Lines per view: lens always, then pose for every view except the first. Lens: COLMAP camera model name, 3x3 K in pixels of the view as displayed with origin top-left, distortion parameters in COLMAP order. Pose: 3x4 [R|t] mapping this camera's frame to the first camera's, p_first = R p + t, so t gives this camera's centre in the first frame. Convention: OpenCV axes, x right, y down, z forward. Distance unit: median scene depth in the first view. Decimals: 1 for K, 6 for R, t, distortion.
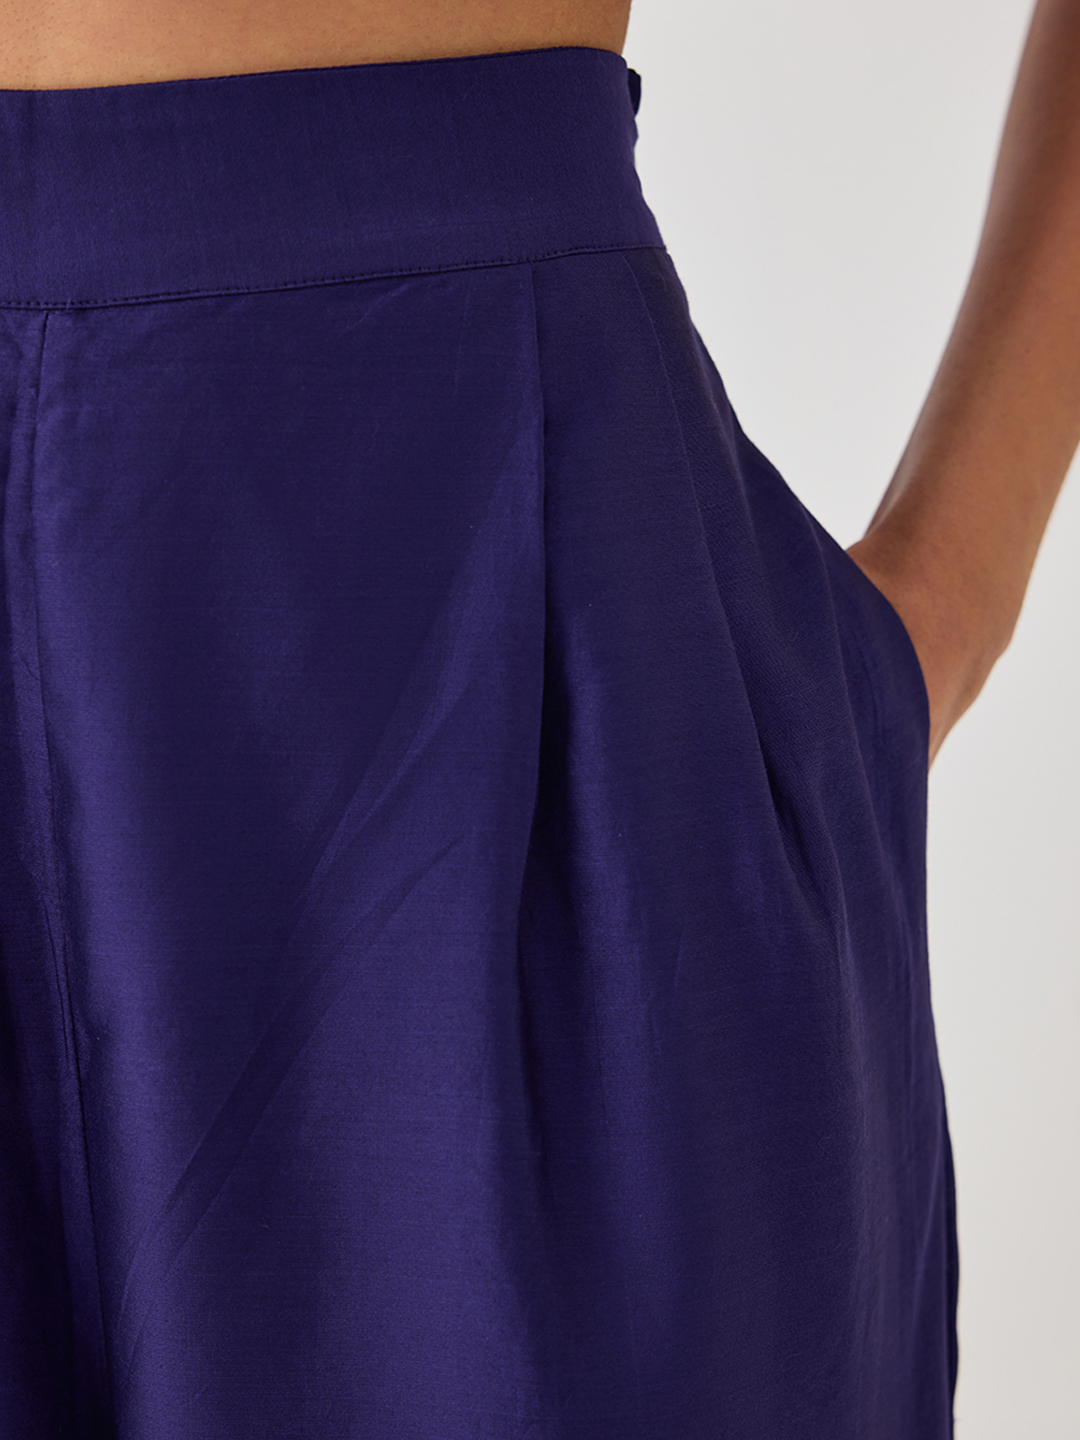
lens RADIAL K [[2752.6, 0, 538.3], [0, 2752.6, 718.1], [0, 0, 1]] dist [-0.021396, 0.000000]
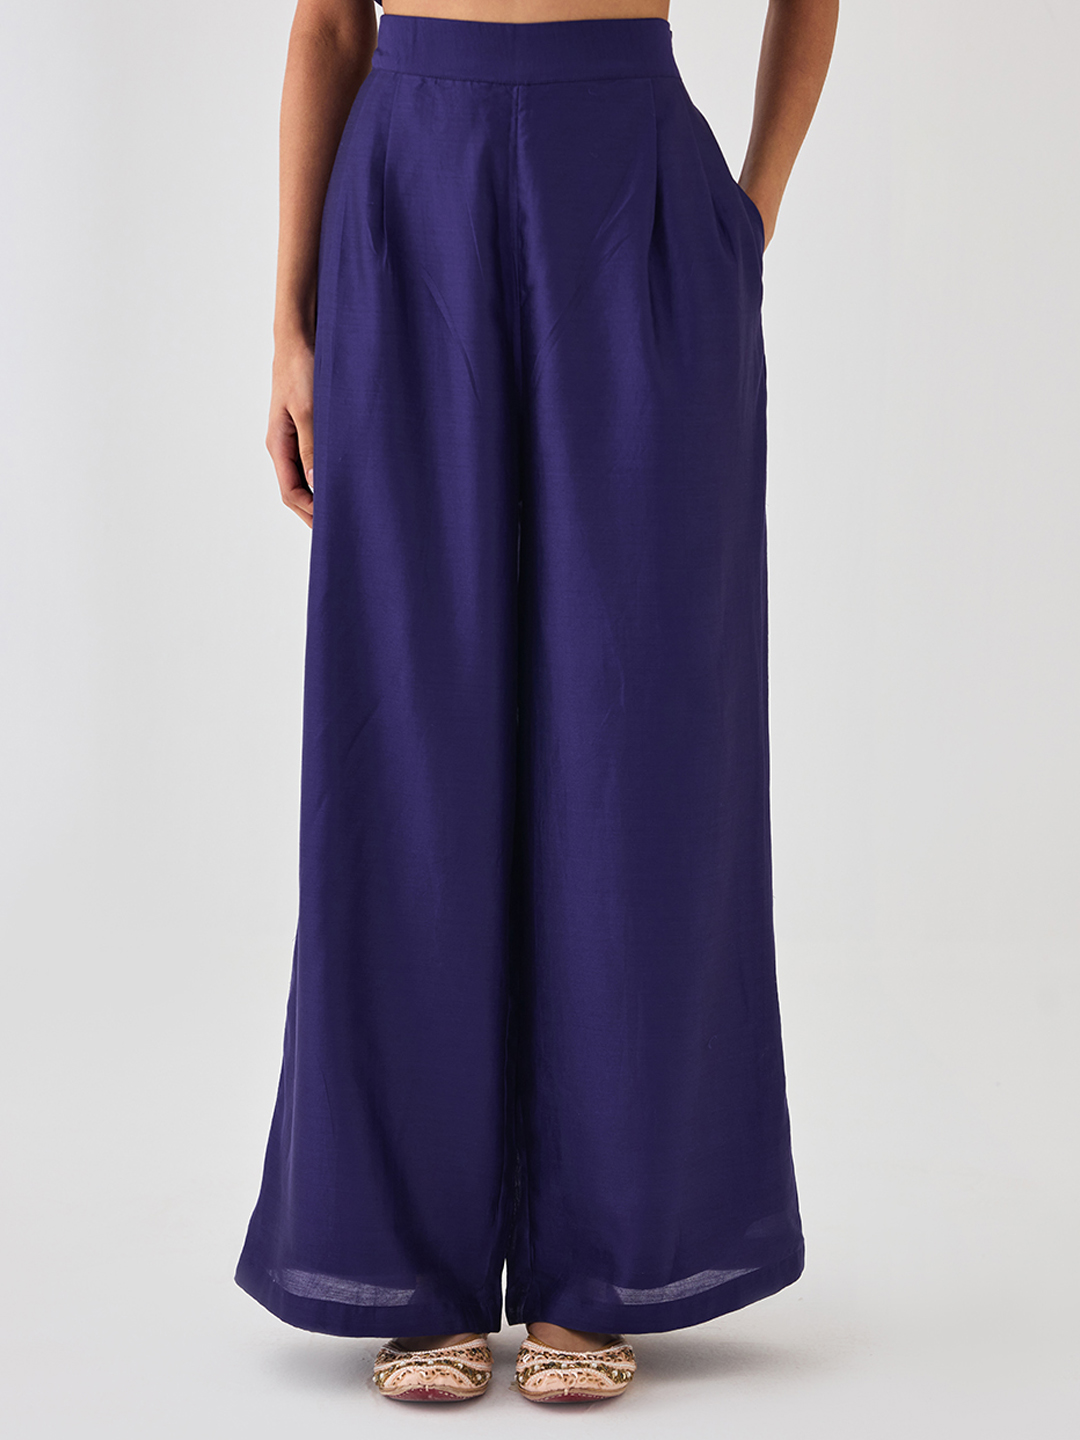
lens RADIAL K [[2909.1, 0, 541.7], [0, 2909.1, 721.2], [0, 0, 1]] dist [0.089210, 0.000000]
pose [[0.998082, 0.015477, 0.059938, -0.366929], [-0.014794, 0.999821, -0.011820, 0.730563], [-0.060110, 0.010911, 0.998132, -2.813970]]
